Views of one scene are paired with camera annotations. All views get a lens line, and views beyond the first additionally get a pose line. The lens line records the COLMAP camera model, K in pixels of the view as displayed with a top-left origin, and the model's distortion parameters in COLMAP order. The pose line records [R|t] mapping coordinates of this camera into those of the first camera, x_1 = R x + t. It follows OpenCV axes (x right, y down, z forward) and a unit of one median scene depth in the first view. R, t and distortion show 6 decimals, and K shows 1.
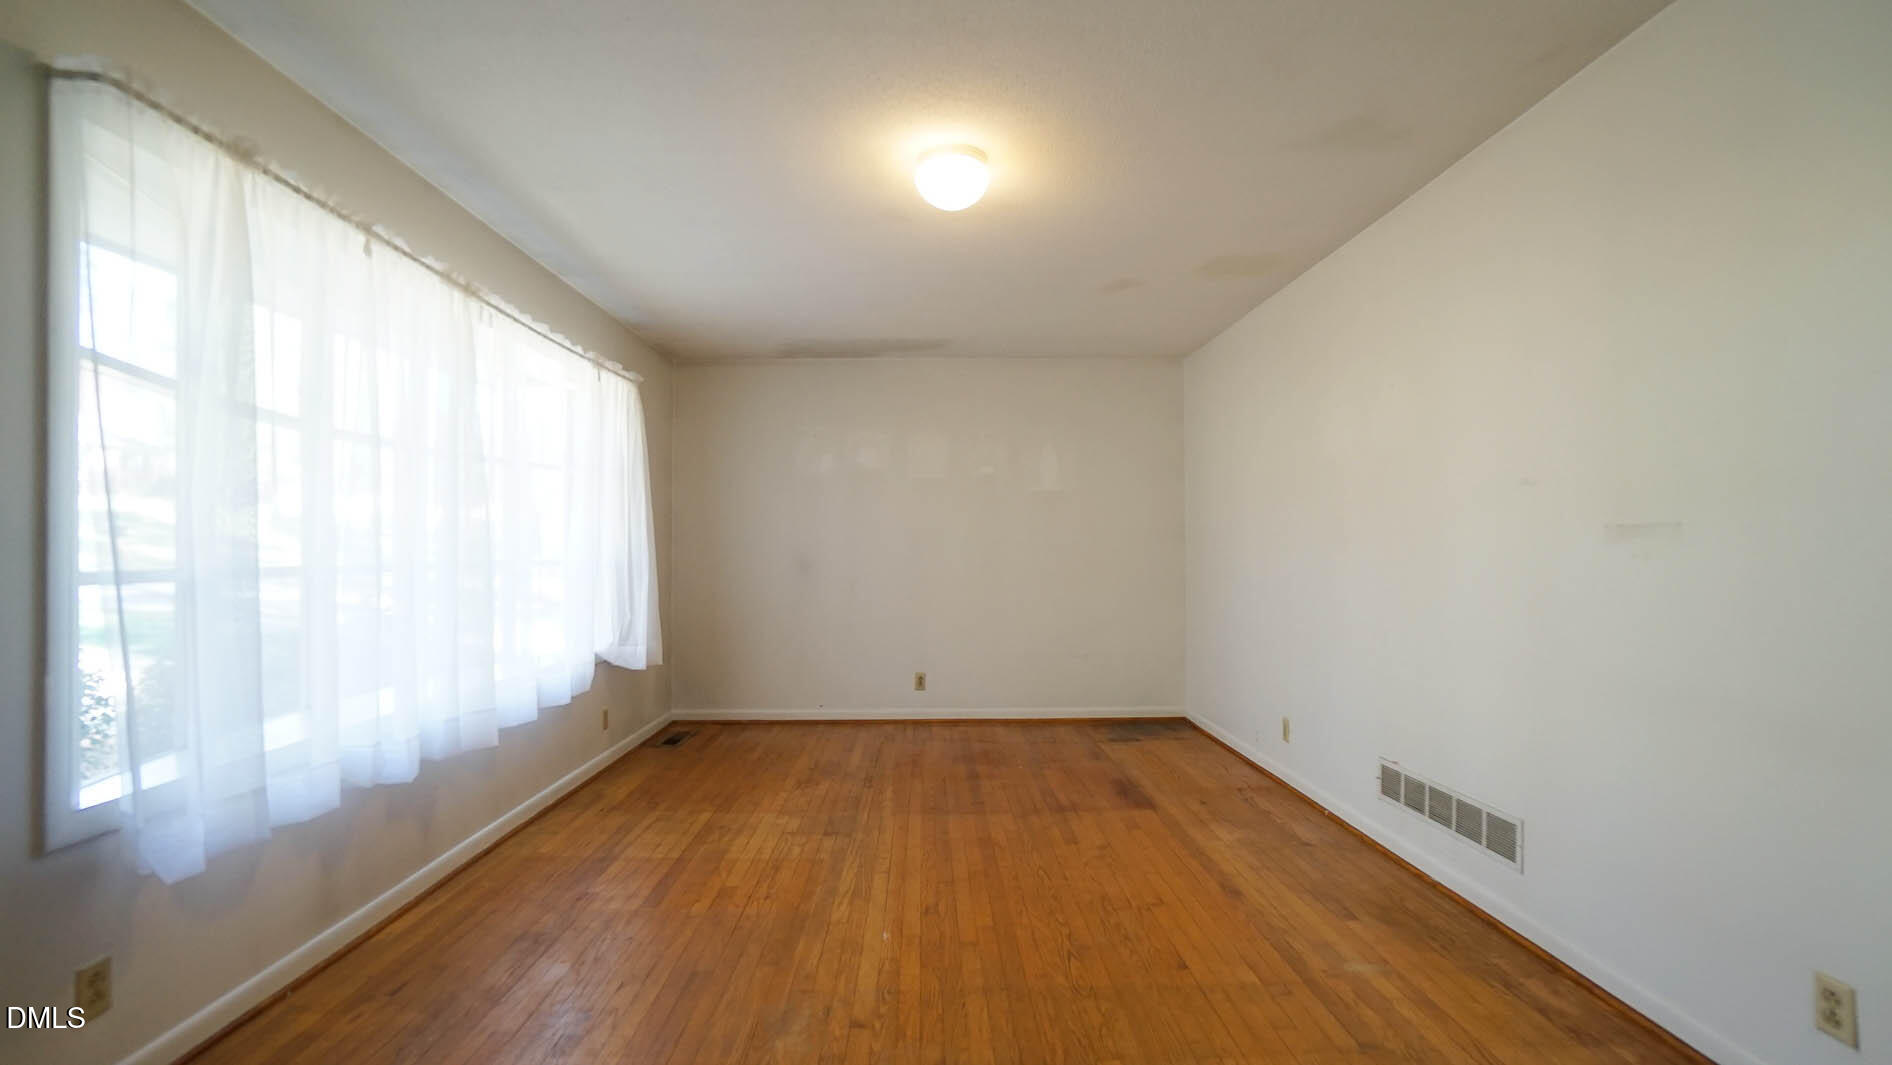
lens RADIAL K [[832.5, 0, 944.6], [0, 832.5, 536.0], [0, 0, 1]] dist [-0.069881, 0.026209]
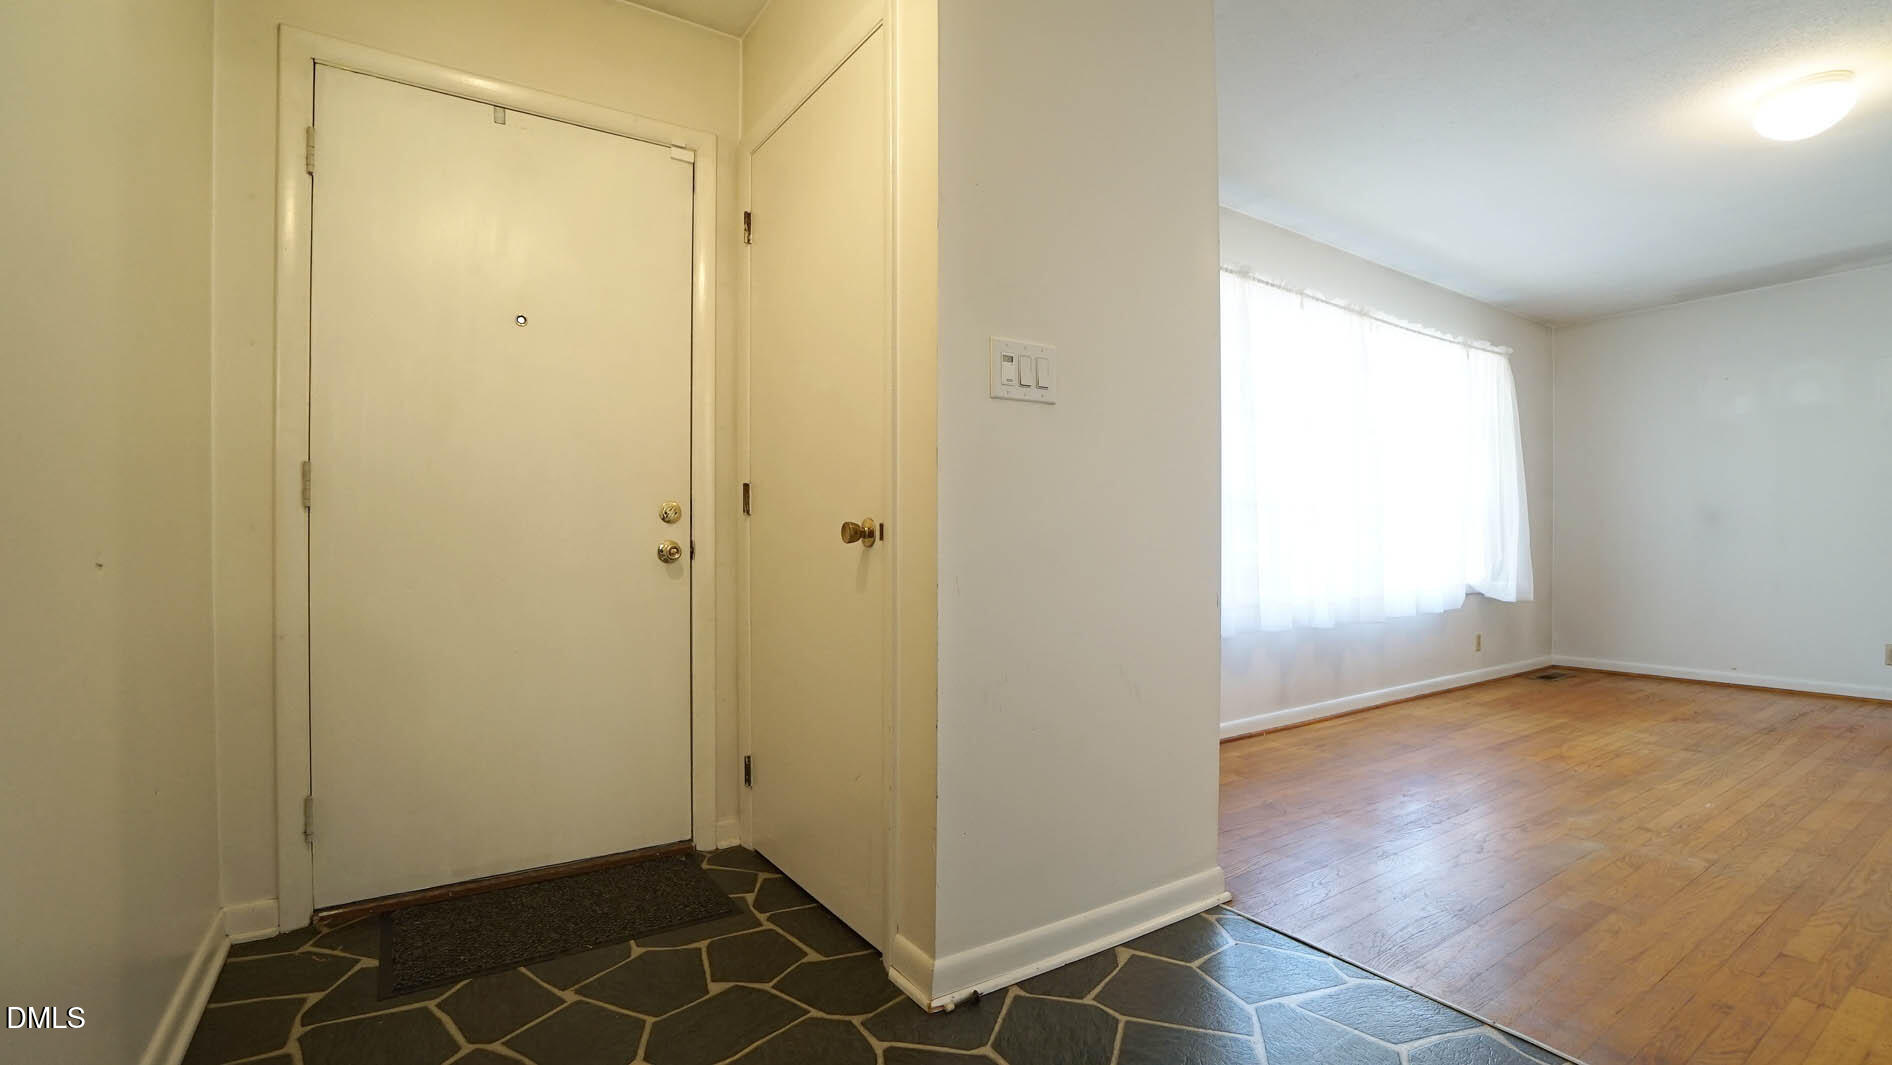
lens RADIAL K [[832.5, 0, 944.6], [0, 832.5, 536.0], [0, 0, 1]] dist [-0.069881, 0.026209]
pose [[0.530889, 0.003047, -0.847436, 0.210401], [0.007461, 0.999938, 0.008270, 0.066567], [0.847409, -0.010713, 0.530833, -0.341276]]
